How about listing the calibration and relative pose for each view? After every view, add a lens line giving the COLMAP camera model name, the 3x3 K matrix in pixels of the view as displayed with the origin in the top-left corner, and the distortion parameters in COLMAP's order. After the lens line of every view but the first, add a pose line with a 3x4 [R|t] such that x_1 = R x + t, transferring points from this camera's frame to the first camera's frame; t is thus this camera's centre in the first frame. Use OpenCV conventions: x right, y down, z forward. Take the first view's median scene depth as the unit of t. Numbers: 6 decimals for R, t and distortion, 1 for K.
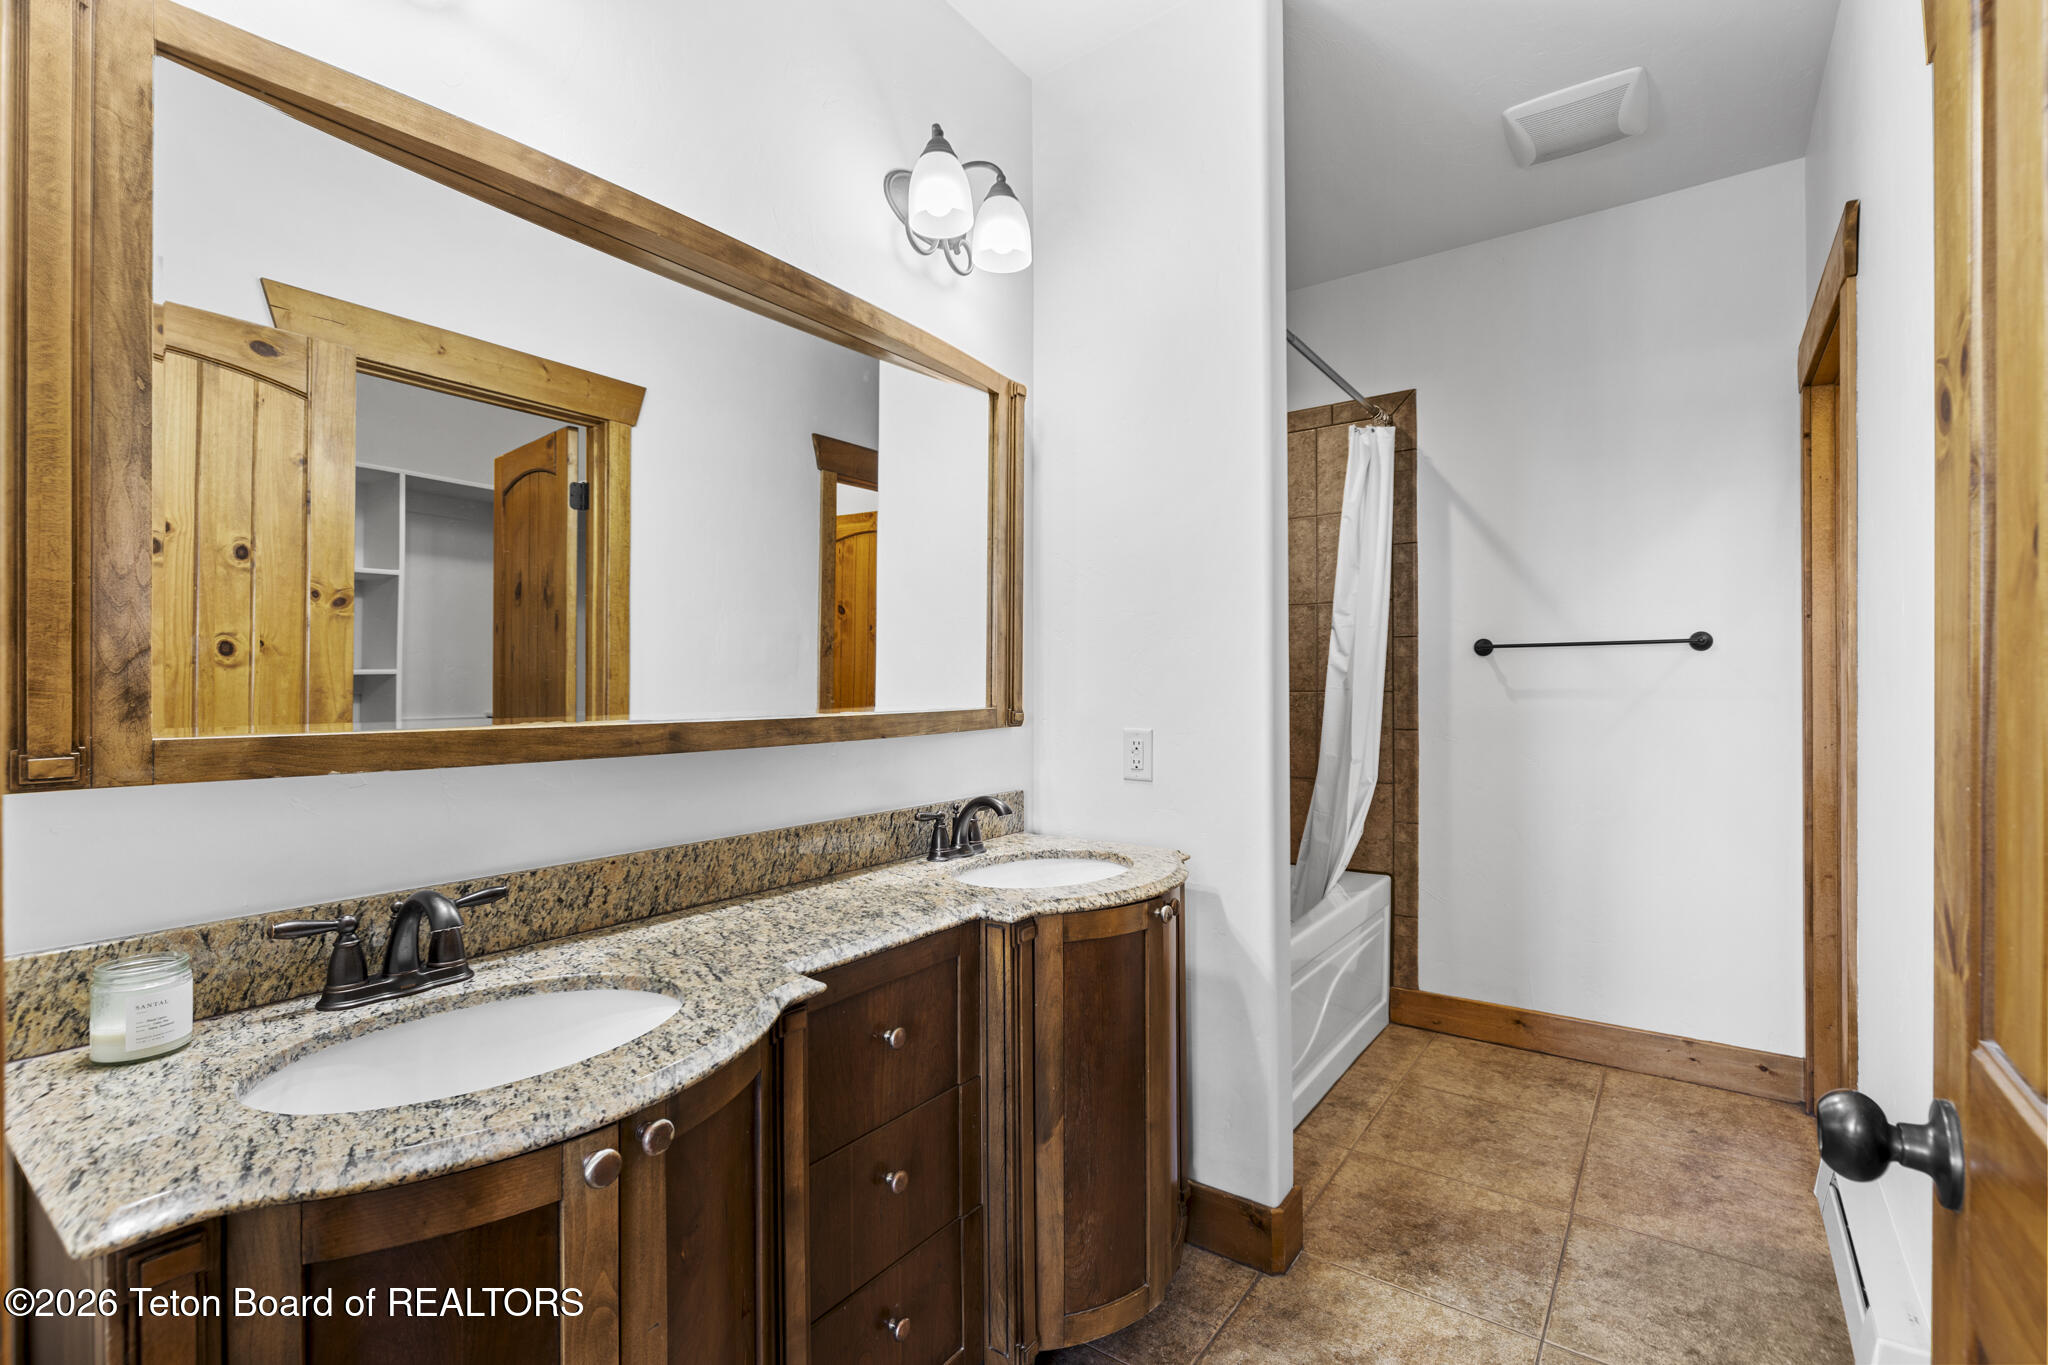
lens RADIAL K [[918.3, 0, 1032.7], [0, 918.3, 692.5], [0, 0, 1]] dist [0.011176, -0.000726]
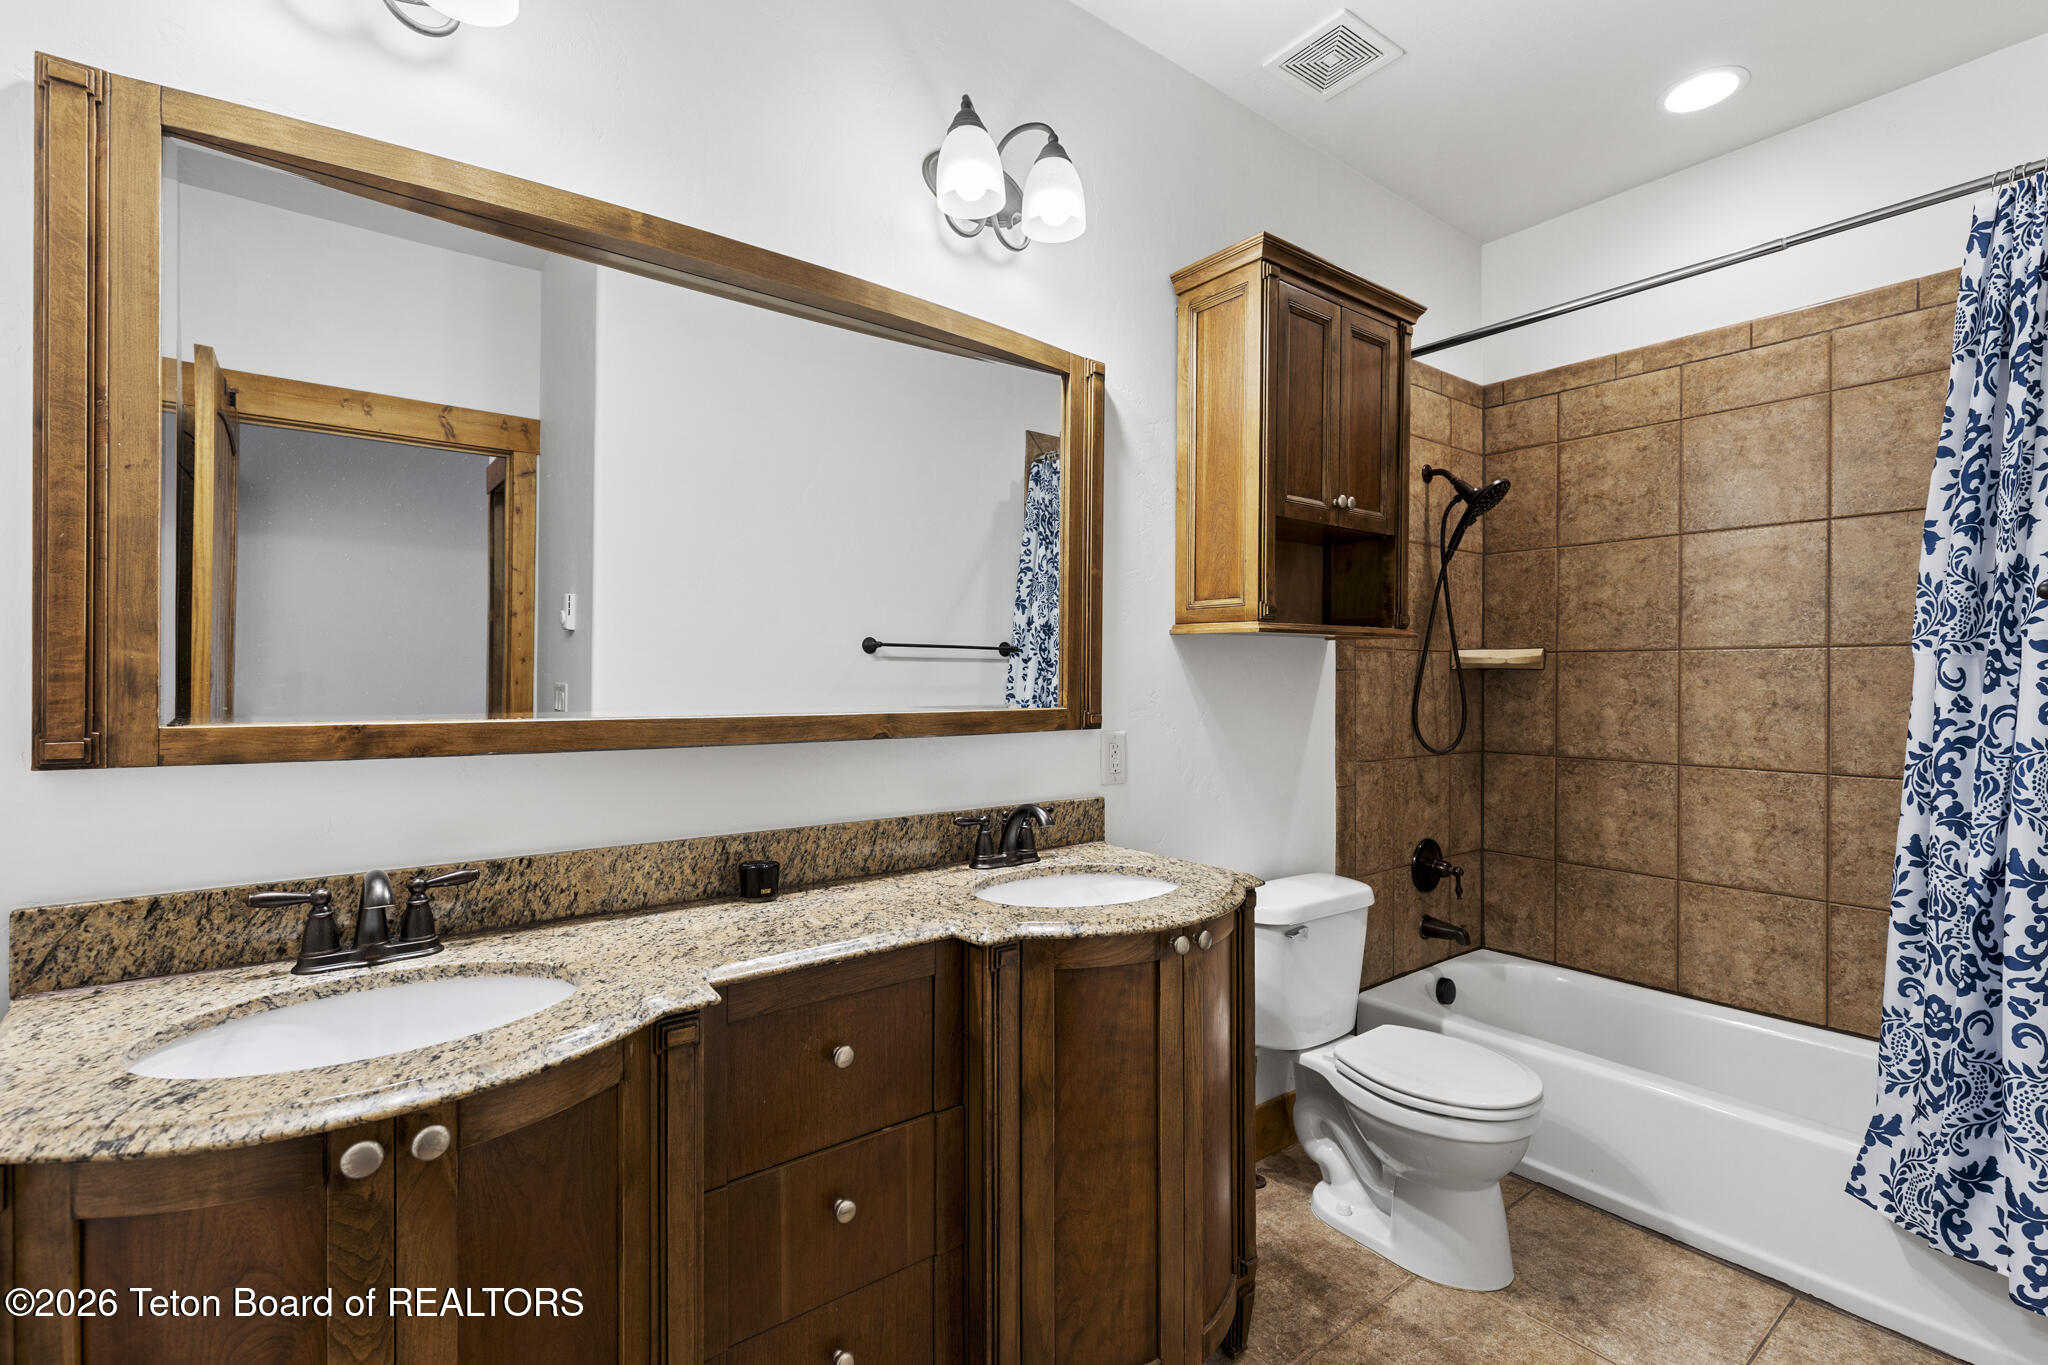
lens RADIAL K [[916.2, 0, 1033.6], [0, 916.2, 682.7], [0, 0, 1]] dist [0.002486, -0.000494]
pose [[0.958644, 0.012843, -0.284319, 0.307258], [-0.013174, 0.999913, 0.000749, -0.015543], [0.284304, 0.003028, 0.958729, 0.145187]]
